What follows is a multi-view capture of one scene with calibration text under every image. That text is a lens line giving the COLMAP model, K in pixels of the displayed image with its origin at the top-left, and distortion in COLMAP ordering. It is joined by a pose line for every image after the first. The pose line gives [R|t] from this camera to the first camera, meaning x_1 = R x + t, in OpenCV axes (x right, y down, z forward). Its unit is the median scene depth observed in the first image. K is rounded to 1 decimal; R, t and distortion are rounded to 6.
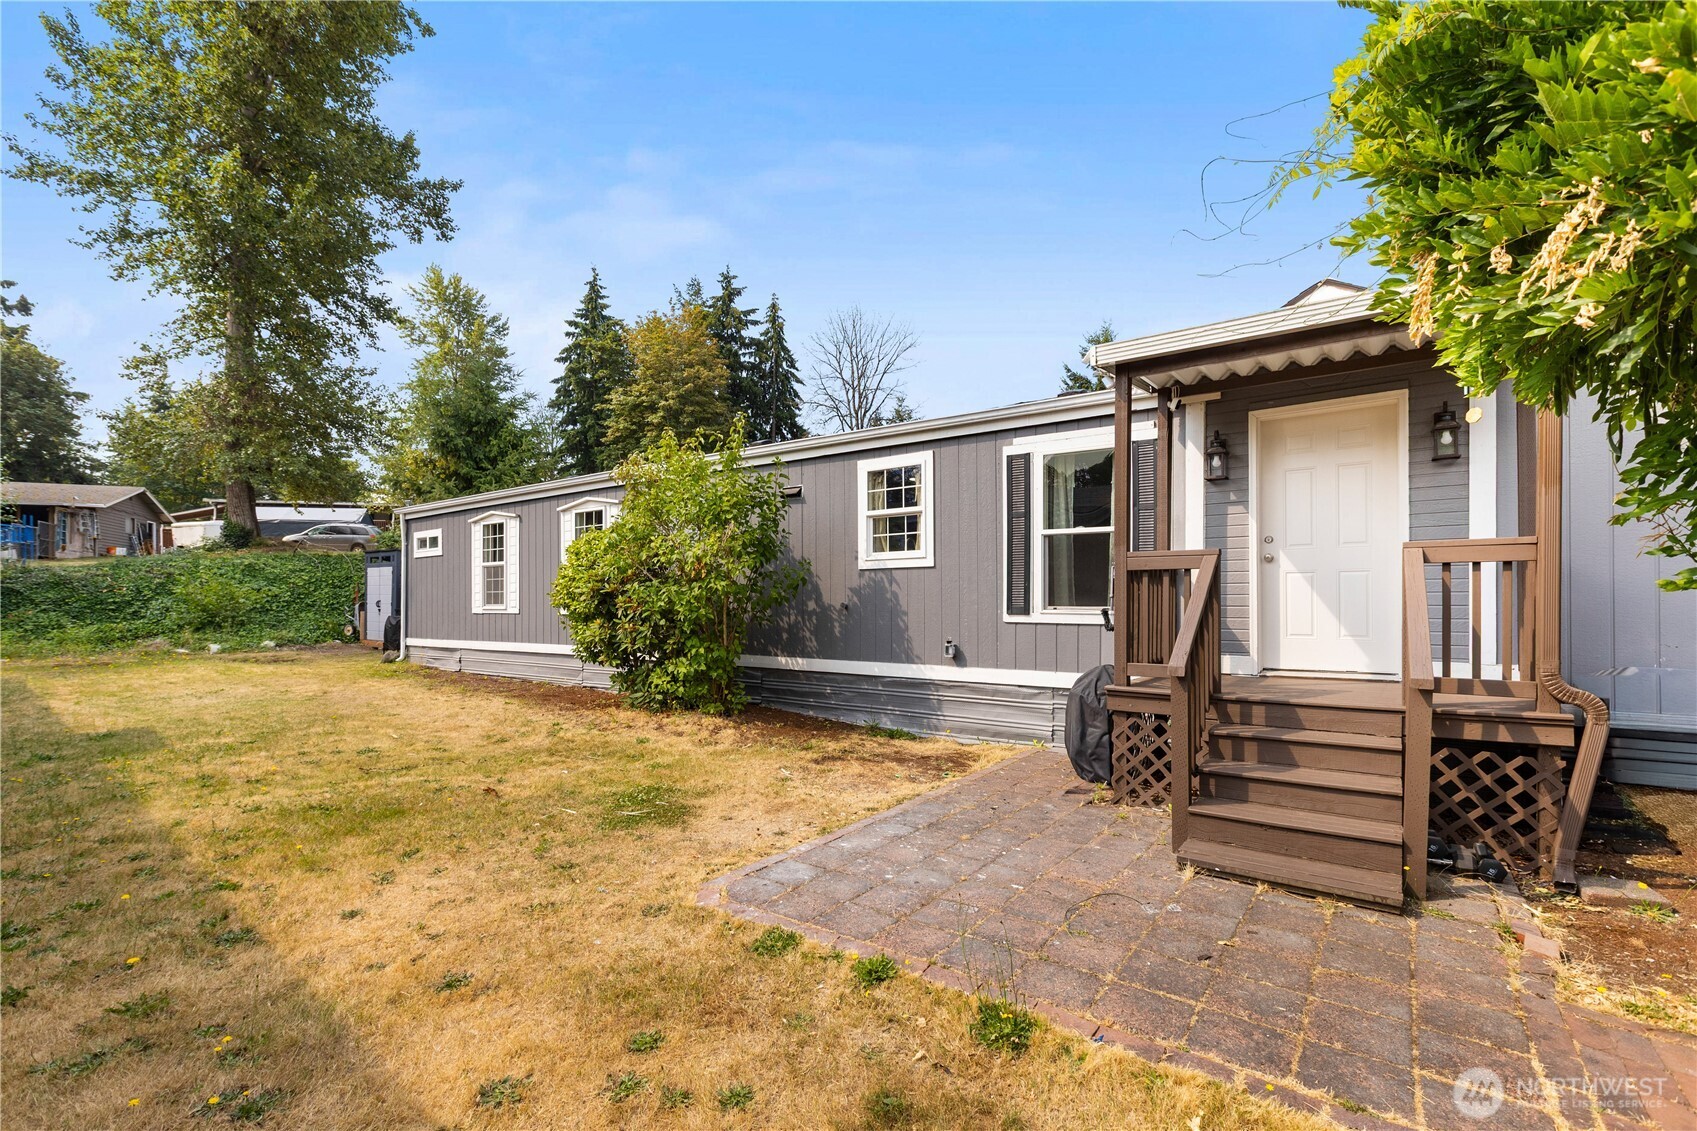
lens RADIAL K [[759.4, 0, 866.0], [0, 759.4, 604.0], [0, 0, 1]] dist [-0.000020, 0.000313]
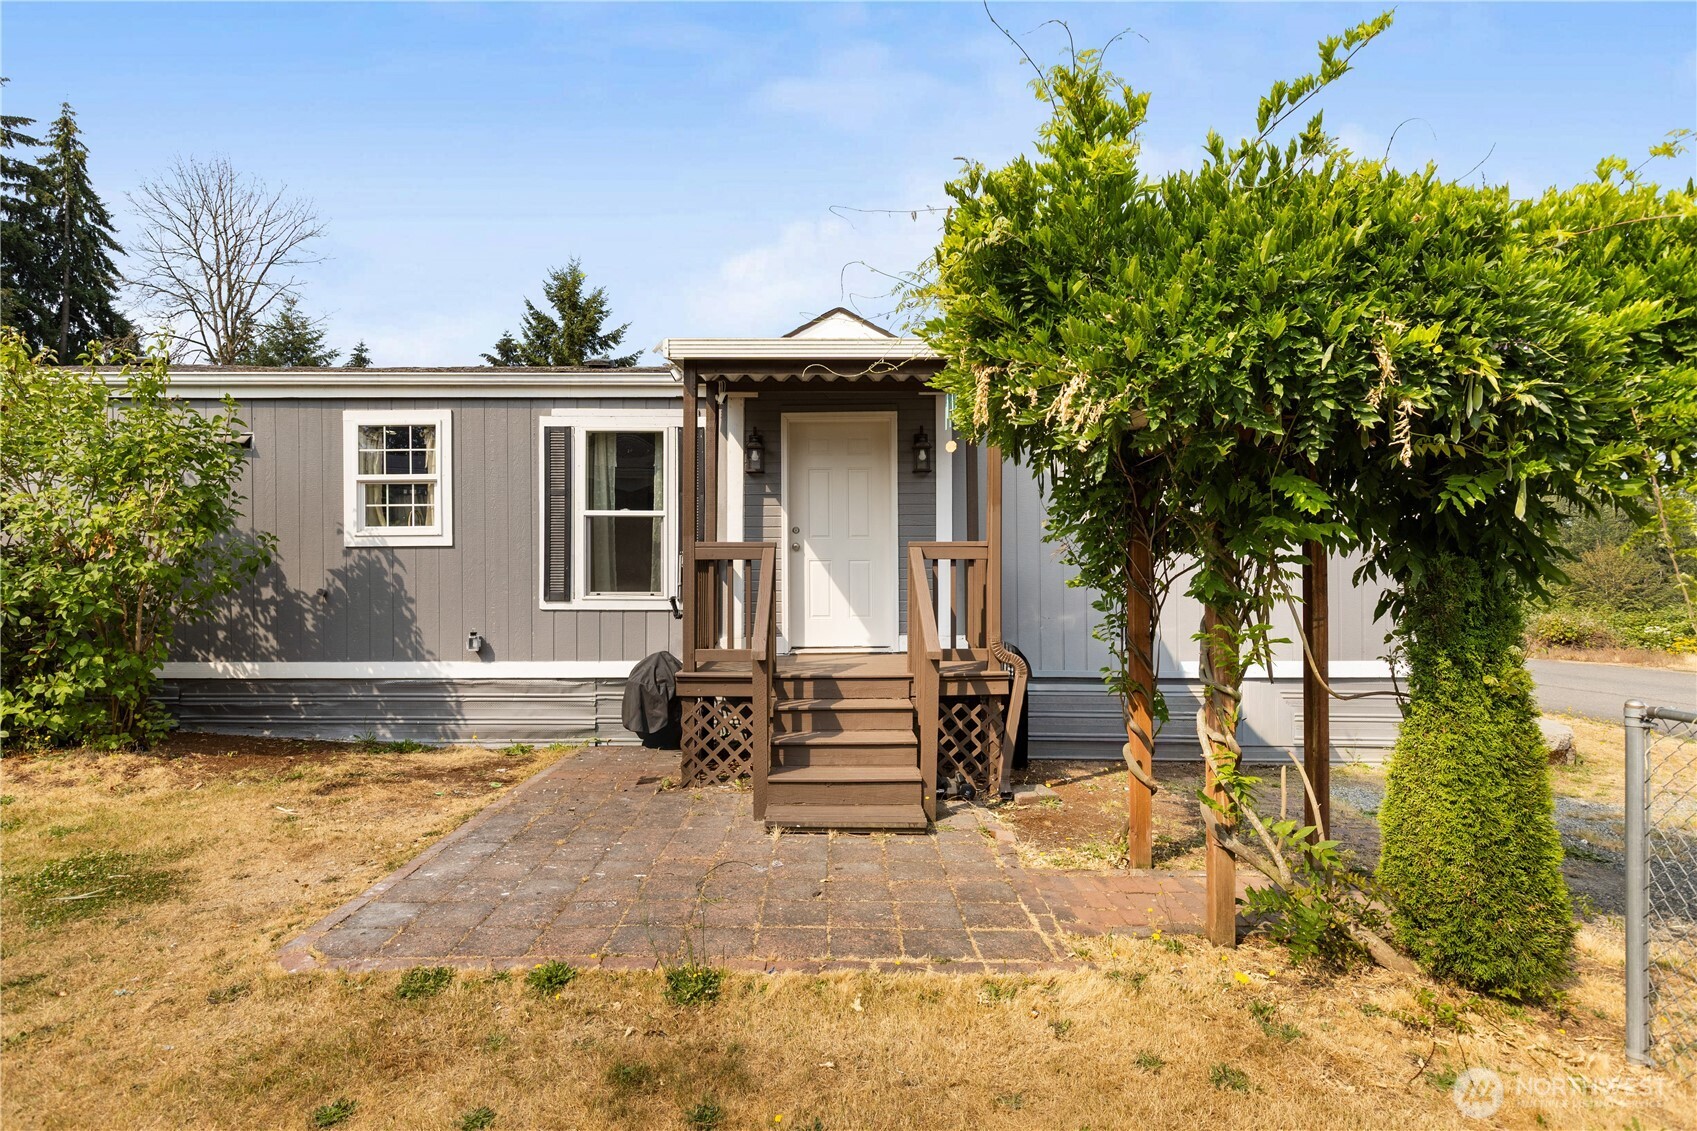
lens RADIAL K [[912.1, 0, 845.5], [0, 912.1, 566.2], [0, 0, 1]] dist [-0.003890, -0.000822]
pose [[0.792494, 0.003847, 0.609867, -0.253715], [-0.000802, 0.999986, -0.005267, -0.029461], [-0.609879, 0.003685, 0.792486, -0.110447]]
